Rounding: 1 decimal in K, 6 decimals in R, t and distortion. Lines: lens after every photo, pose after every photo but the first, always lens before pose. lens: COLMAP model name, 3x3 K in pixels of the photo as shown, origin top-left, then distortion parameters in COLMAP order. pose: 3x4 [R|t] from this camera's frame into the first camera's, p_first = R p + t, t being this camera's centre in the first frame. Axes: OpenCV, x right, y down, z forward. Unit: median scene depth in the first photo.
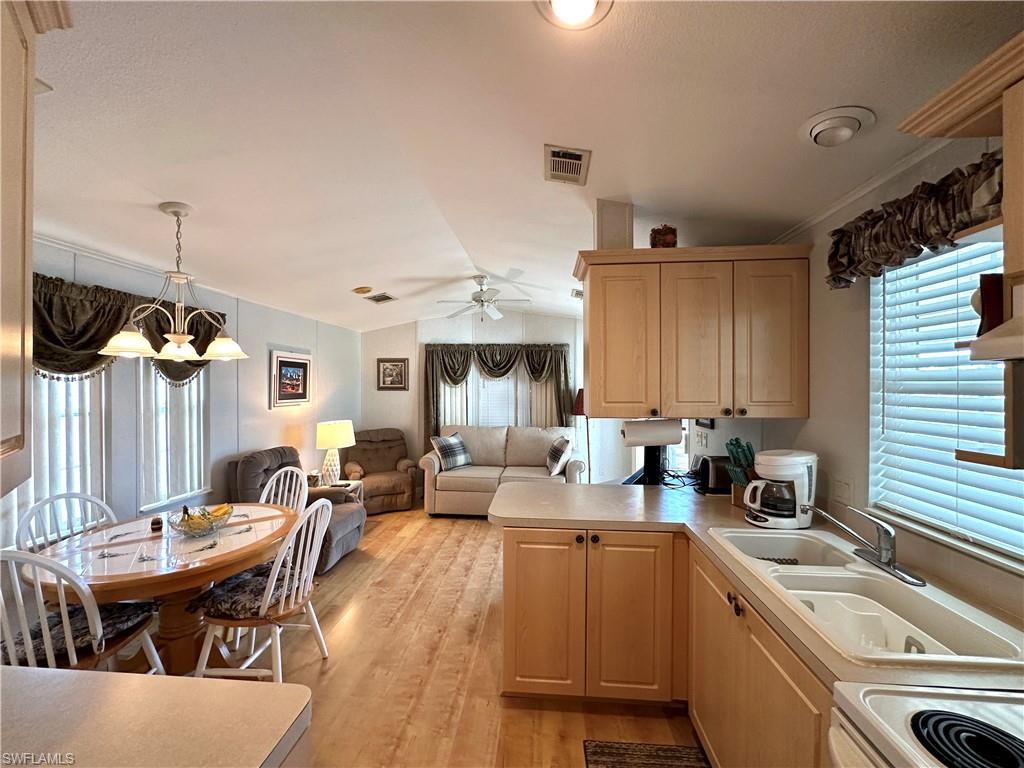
lens RADIAL K [[410.8, 0, 510.7], [0, 410.8, 384.8], [0, 0, 1]] dist [-0.005361, 0.001363]
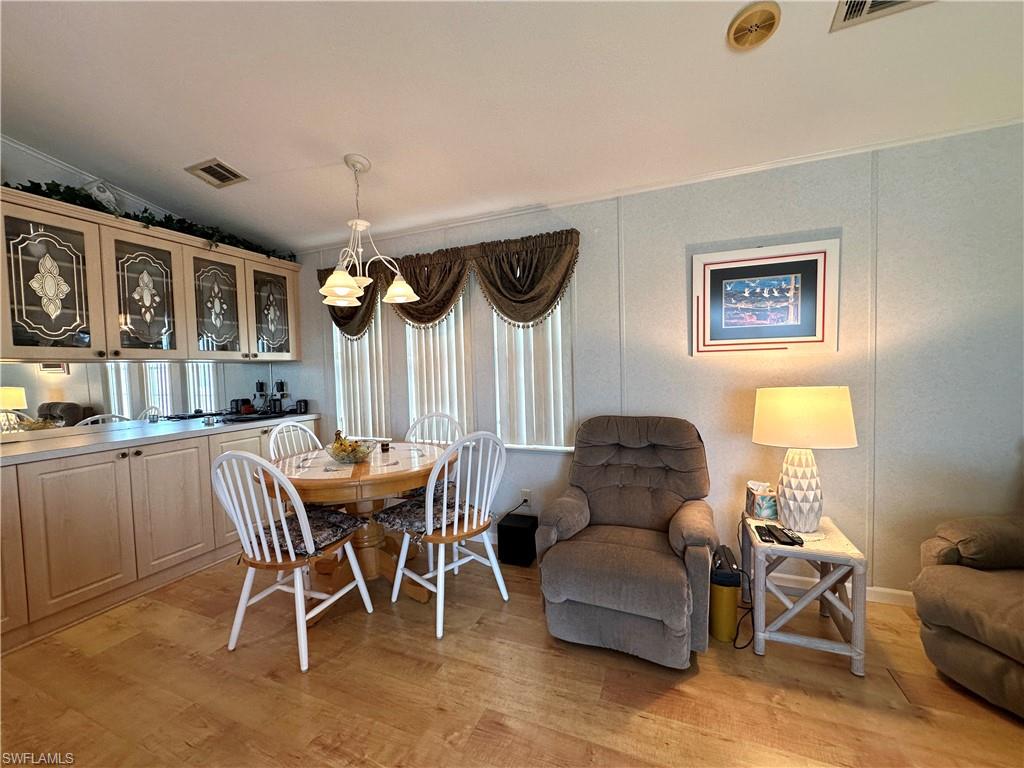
lens RADIAL K [[410.8, 0, 510.6], [0, 410.8, 385.0], [0, 0, 1]] dist [-0.005361, 0.001363]
pose [[-0.303575, 0.051354, -0.951423, 0.119565], [0.029220, 0.998579, 0.044576, 0.113812], [0.952359, -0.014269, -0.304644, 1.557396]]
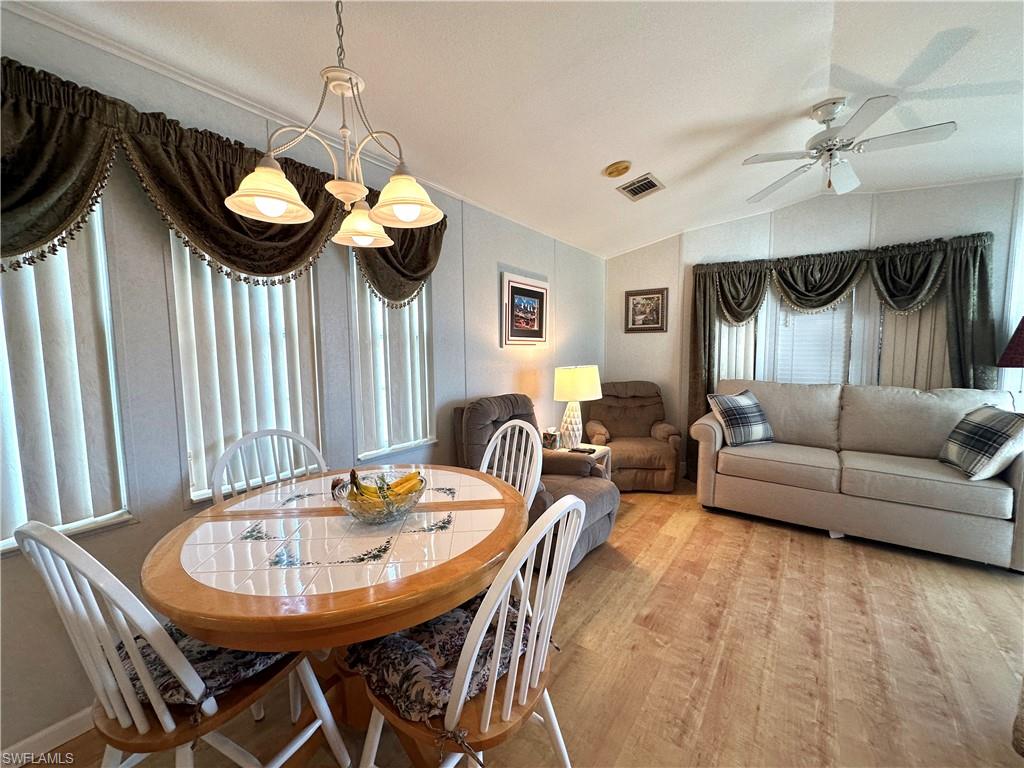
lens RADIAL K [[410.8, 0, 510.7], [0, 410.8, 385.3], [0, 0, 1]] dist [-0.005361, 0.001363]
pose [[0.855169, 0.039507, -0.516842, -0.258224], [0.007133, 0.996100, 0.087944, 0.105682], [0.518301, -0.078893, 0.851552, 0.537045]]
